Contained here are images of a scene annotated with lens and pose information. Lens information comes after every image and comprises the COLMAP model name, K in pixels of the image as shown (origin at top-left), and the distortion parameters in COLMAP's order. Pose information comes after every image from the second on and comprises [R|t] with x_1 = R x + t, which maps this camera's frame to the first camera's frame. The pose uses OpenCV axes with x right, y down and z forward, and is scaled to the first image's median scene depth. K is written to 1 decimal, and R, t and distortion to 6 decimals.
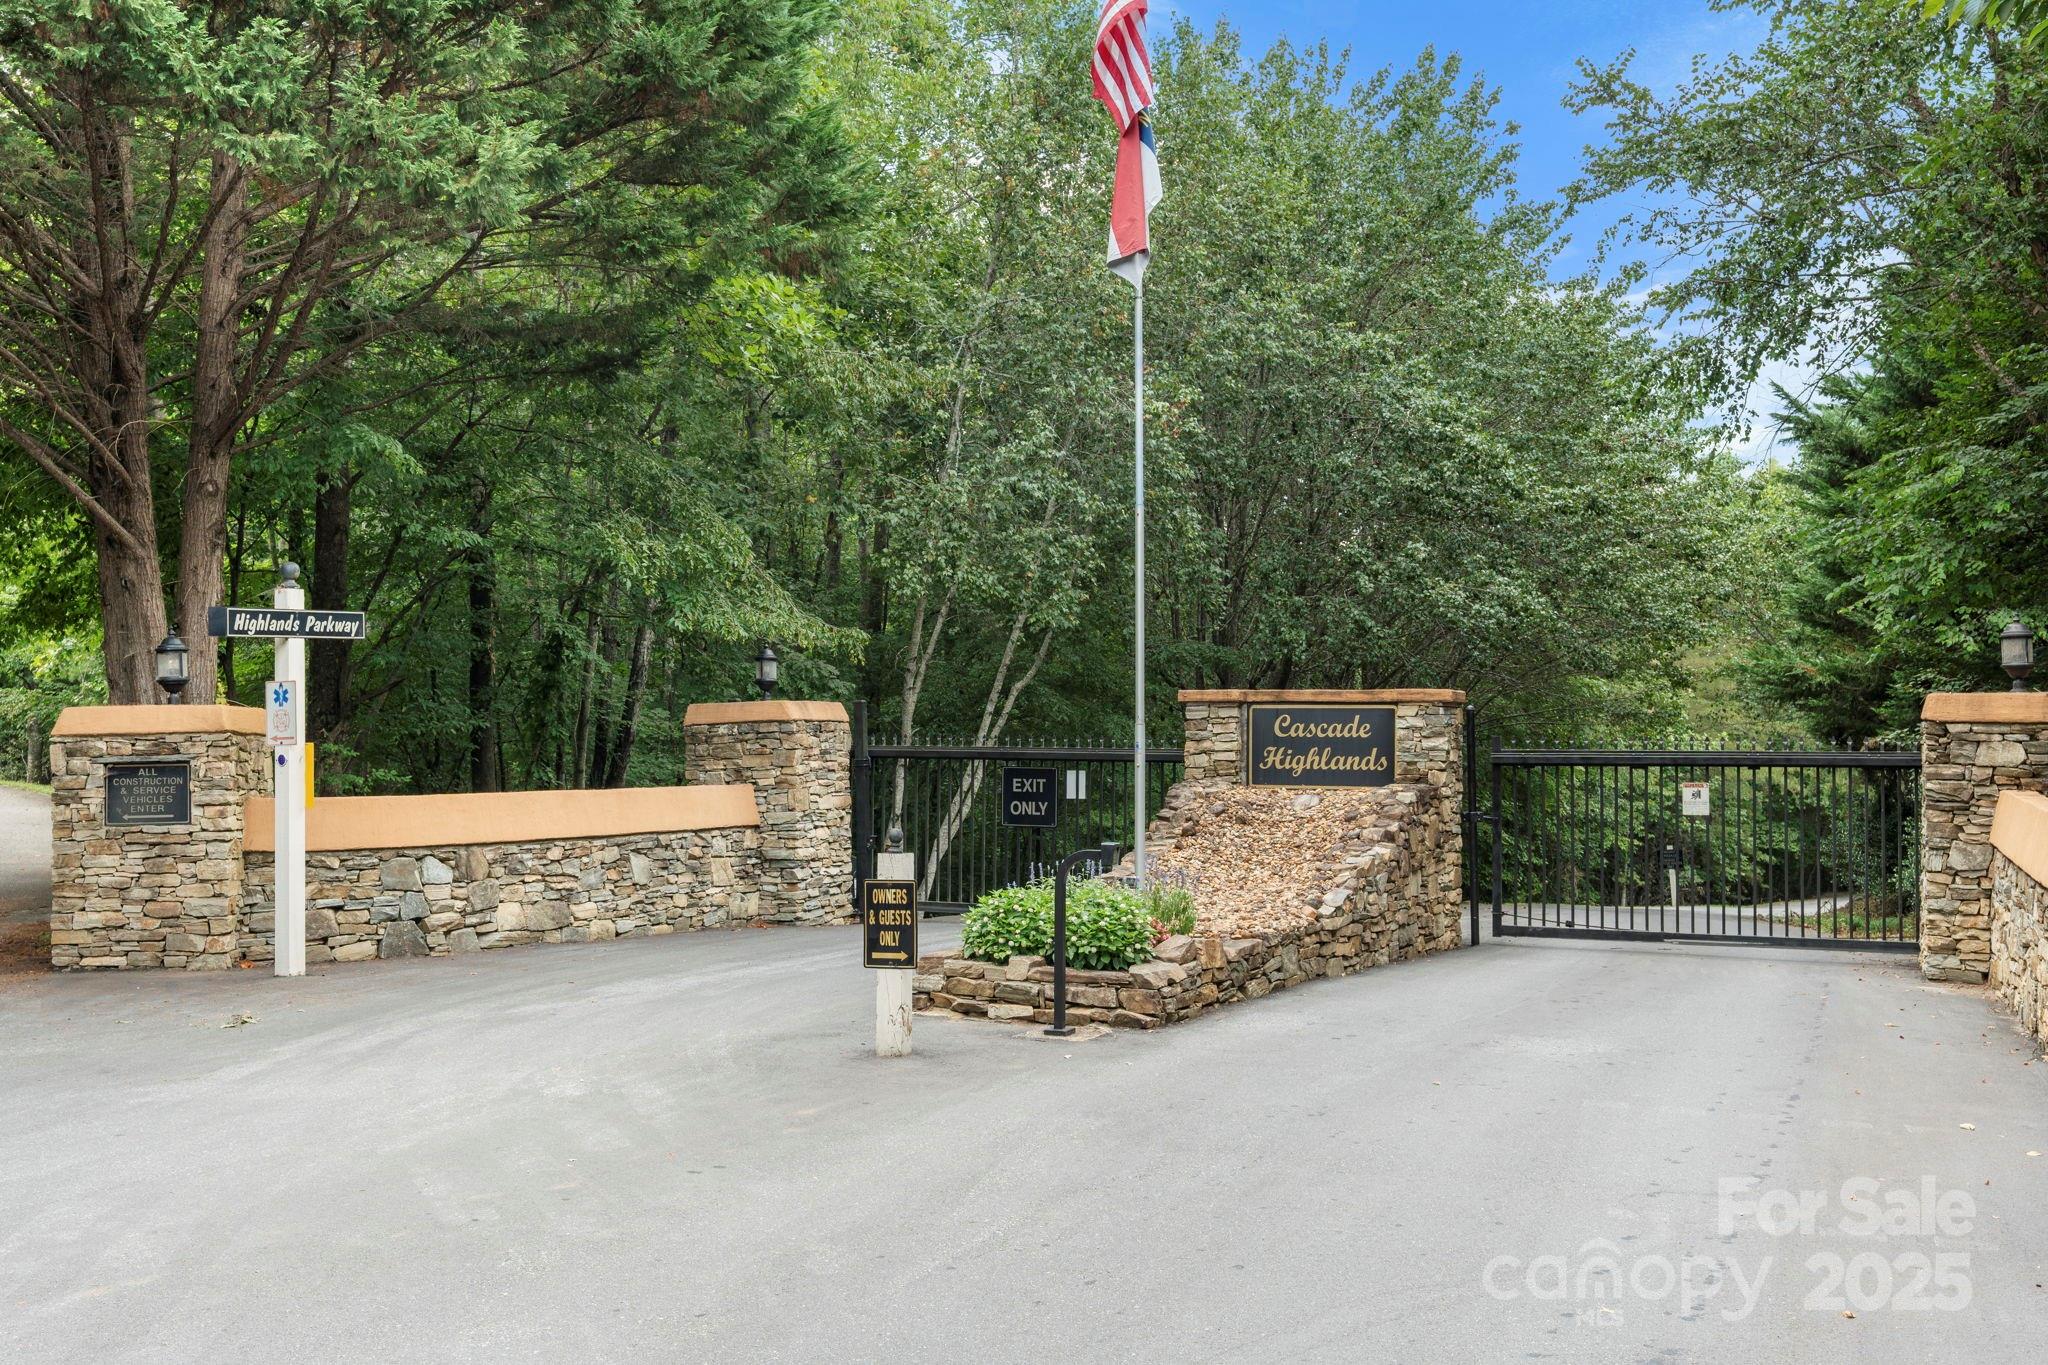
lens RADIAL K [[1916.9, 0, 1024.0], [0, 1916.9, 683.5], [0, 0, 1]] dist [0.010087, 0.000000]
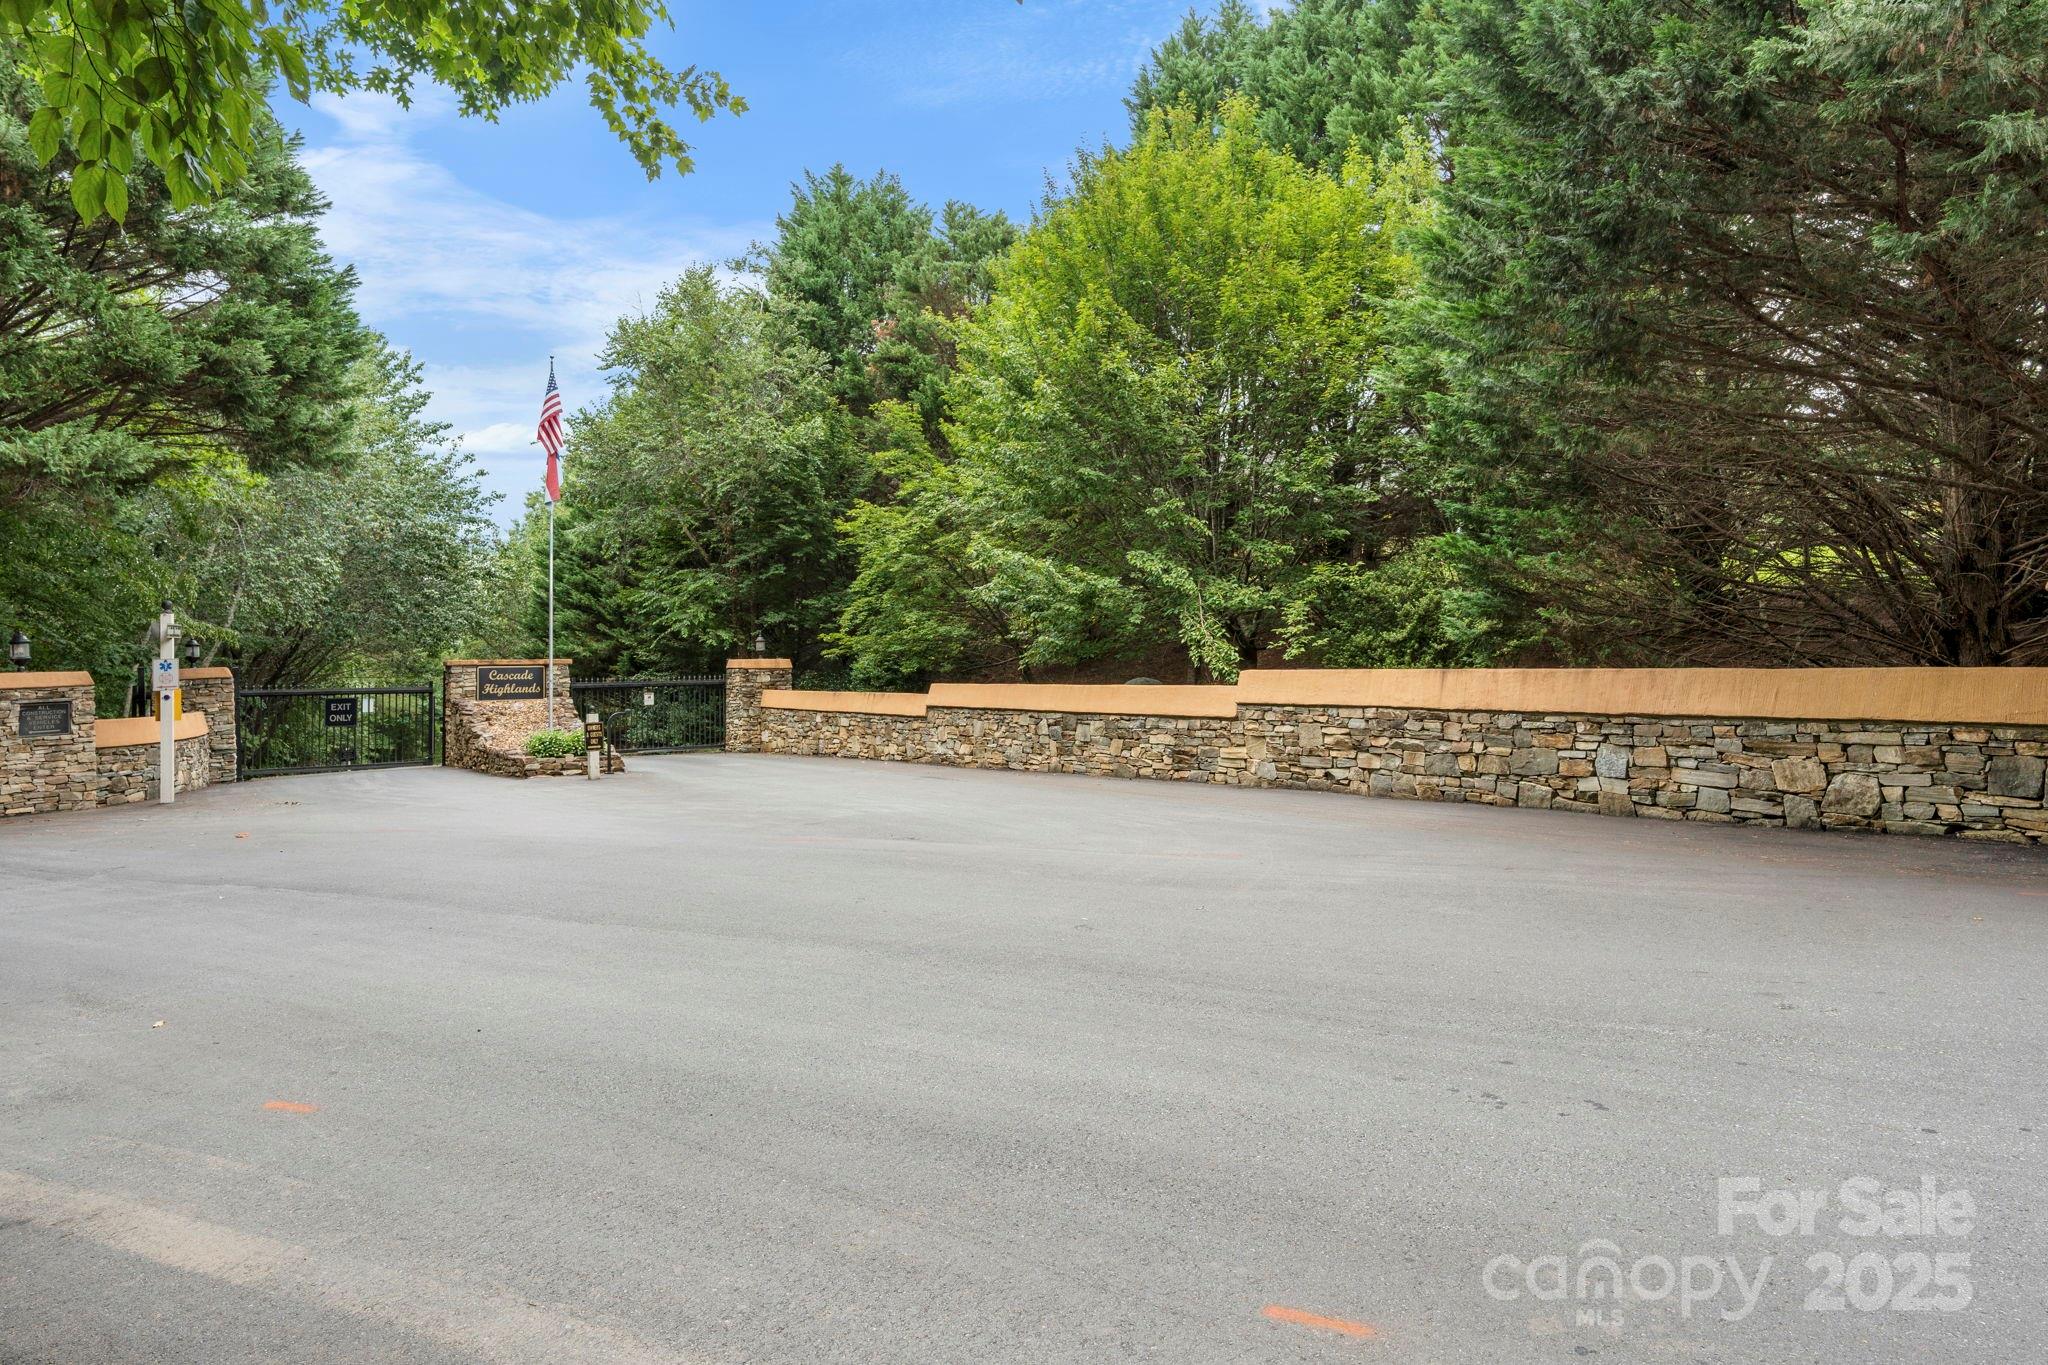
lens RADIAL K [[1916.9, 0, 1024.0], [0, 1916.9, 679.2], [0, 0, 1]] dist [0.010087, 0.000000]
pose [[0.513535, -0.015276, 0.857933, -1.576625], [0.001570, 0.999857, 0.016863, -0.011779], [-0.858067, -0.007313, 0.513485, -0.785194]]
